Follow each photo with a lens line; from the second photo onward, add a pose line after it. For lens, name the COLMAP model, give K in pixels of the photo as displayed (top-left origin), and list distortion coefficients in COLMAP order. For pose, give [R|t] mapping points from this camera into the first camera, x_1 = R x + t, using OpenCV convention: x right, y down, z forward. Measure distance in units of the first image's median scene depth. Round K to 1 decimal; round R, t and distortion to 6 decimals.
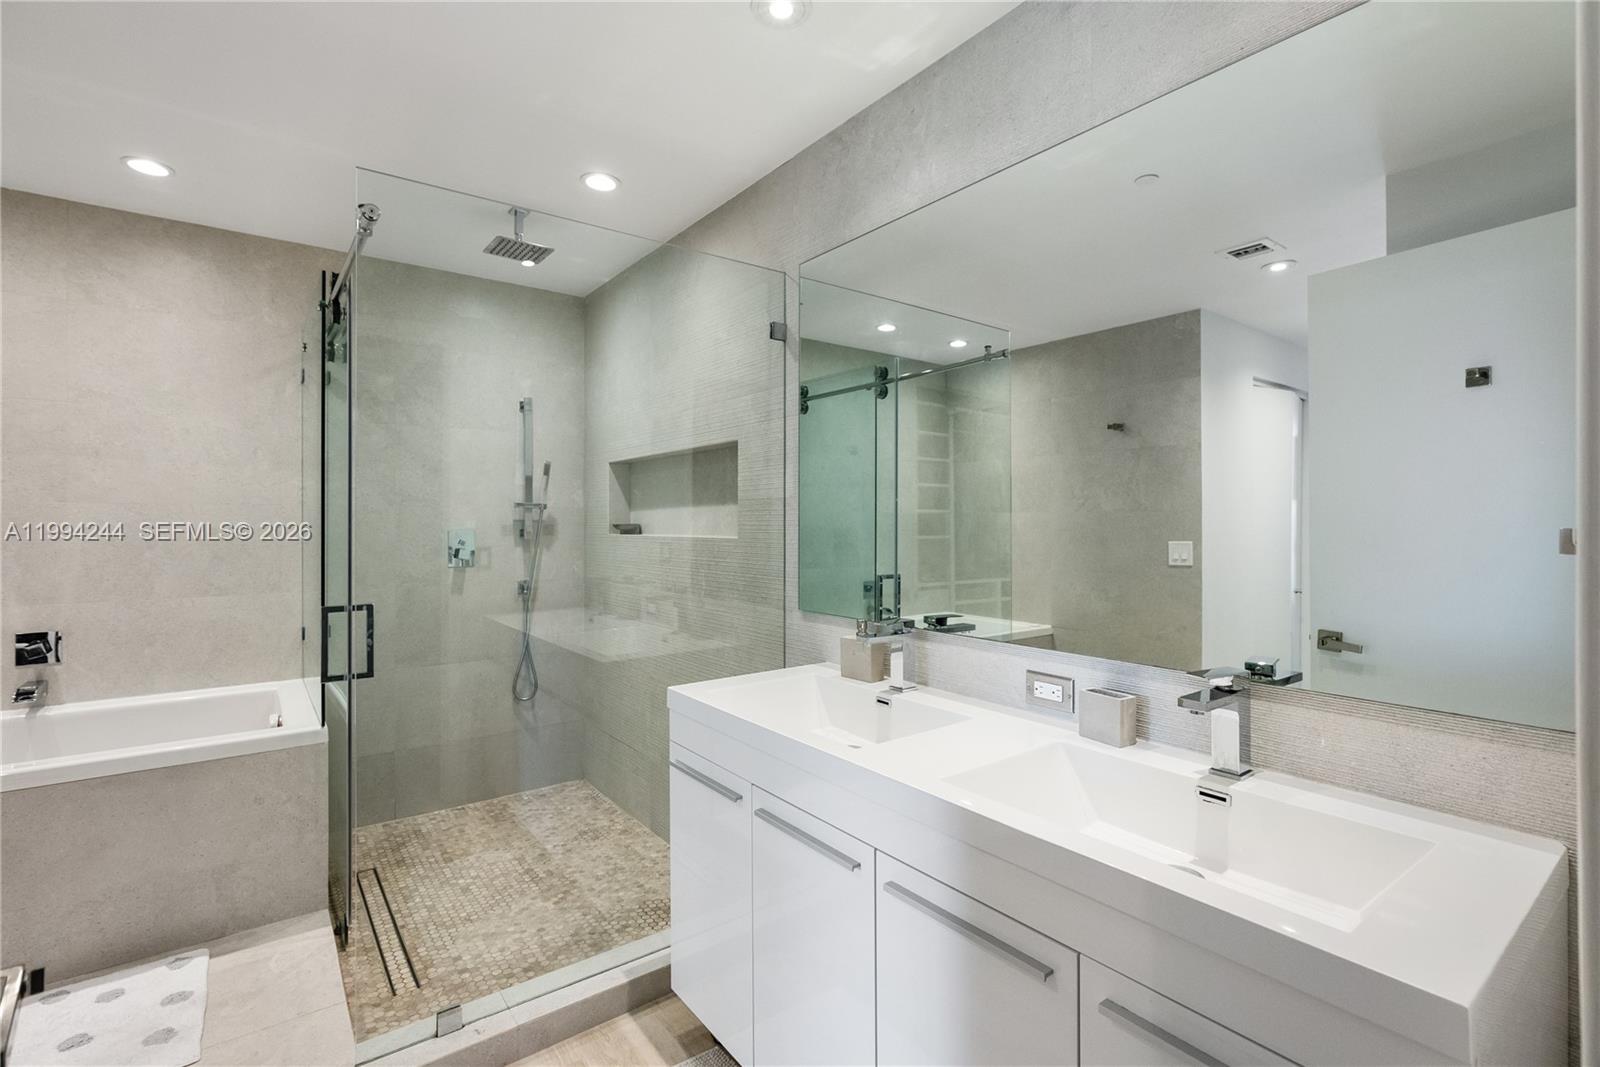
lens RADIAL K [[734.6, 0, 800.9], [0, 734.6, 516.6], [0, 0, 1]] dist [0.000393, 0.000169]
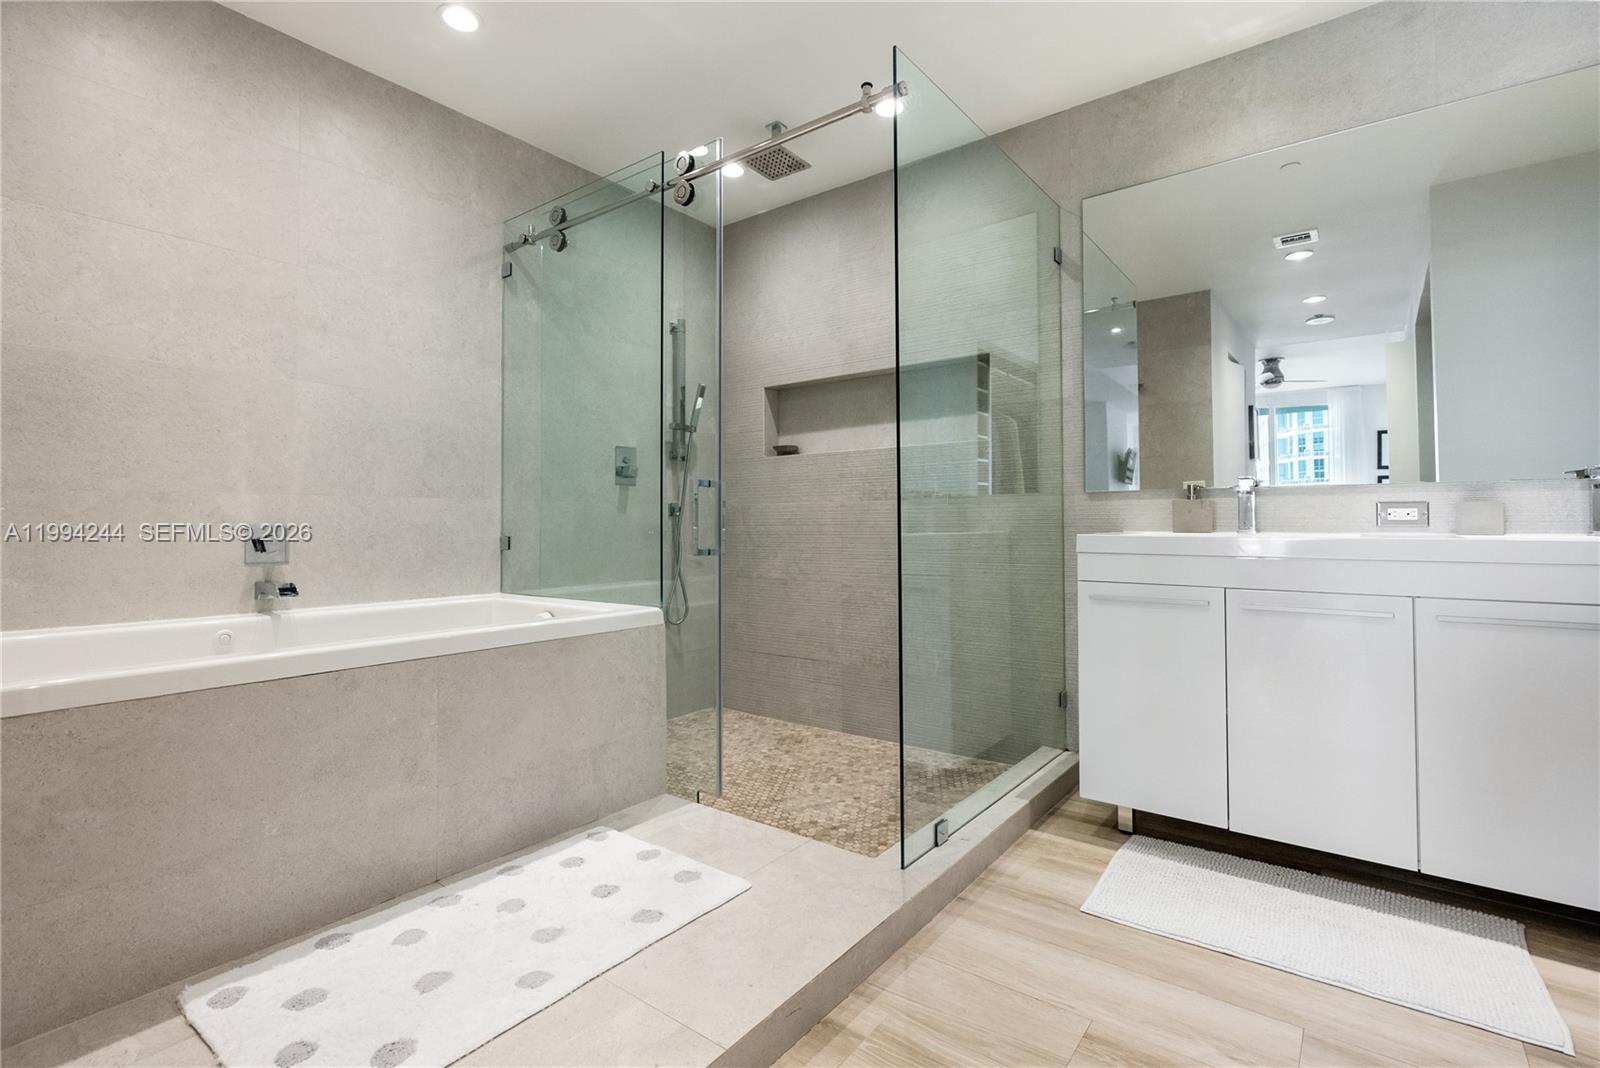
lens RADIAL K [[741.5, 0, 802.2], [0, 741.5, 499.5], [0, 0, 1]] dist [0.001822, 0.000716]
pose [[0.964298, 0.006775, 0.264734, -0.607034], [0.000080, 0.999665, -0.025876, 0.137484], [-0.264820, 0.024973, 0.963974, -0.012423]]
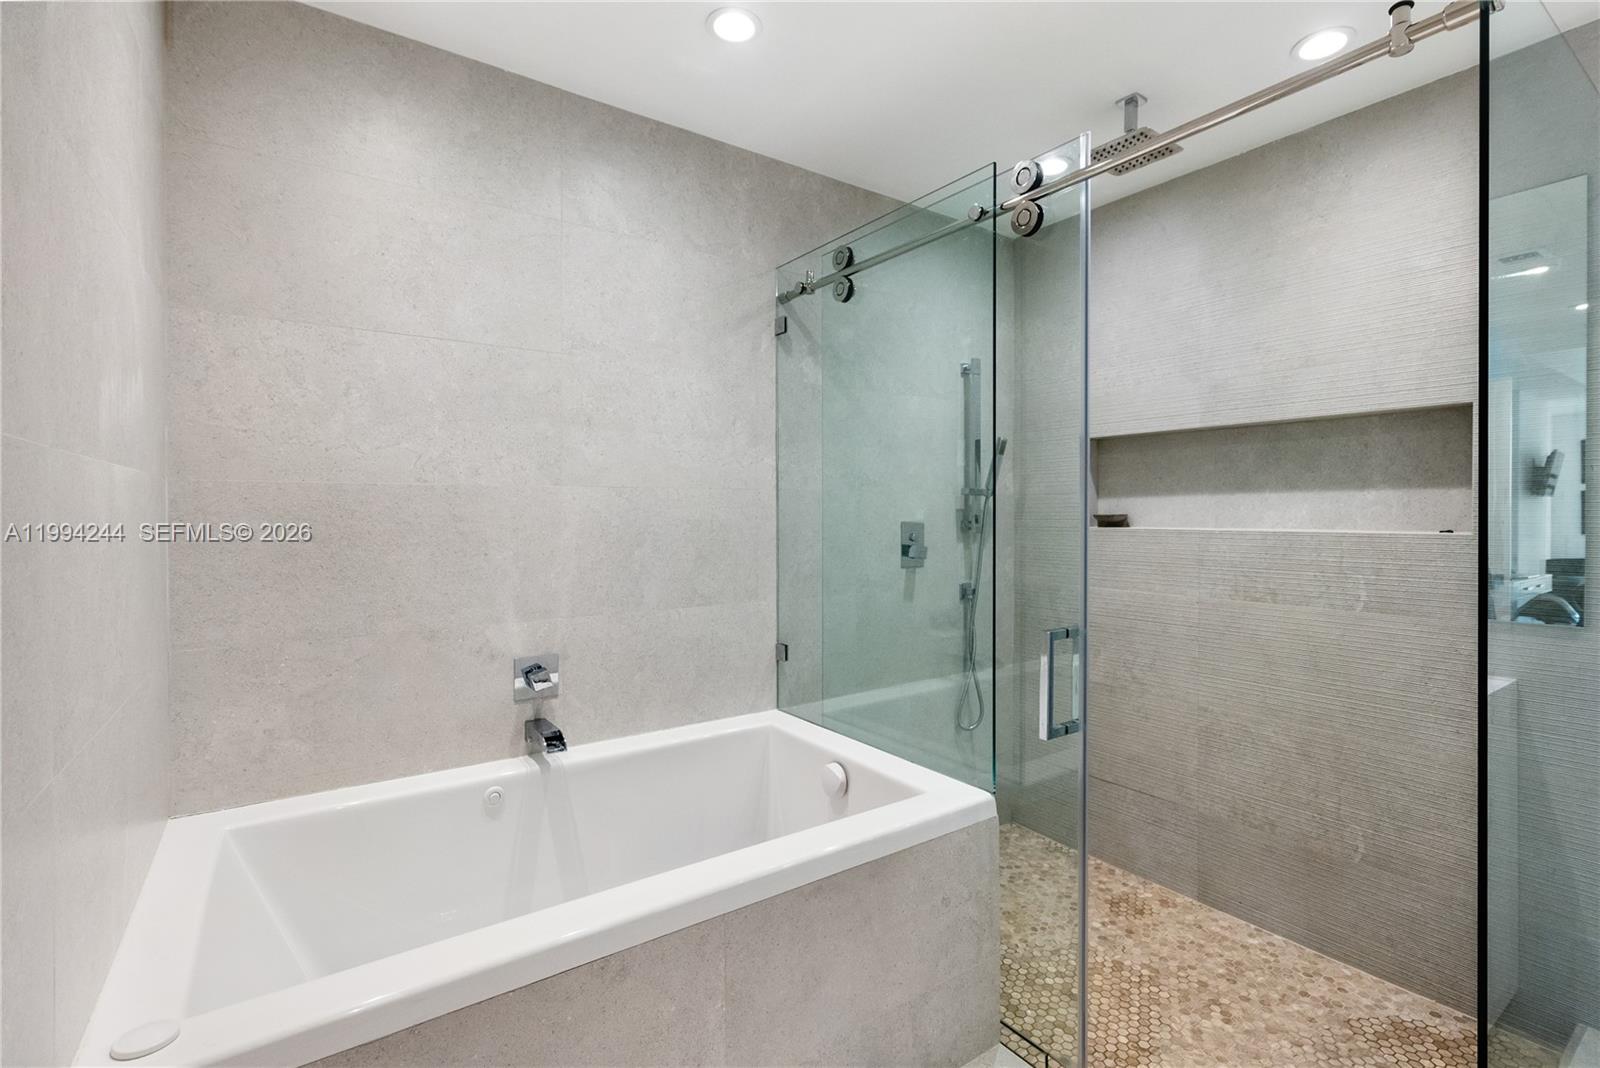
lens RADIAL K [[737.6, 0, 815.0], [0, 737.6, 513.3], [0, 0, 1]] dist [-0.004822, 0.000340]
pose [[0.999648, 0.001936, -0.026452, -0.669118], [-0.001657, 0.999943, 0.010559, 0.000890], [0.026471, -0.010511, 0.999594, 0.224460]]
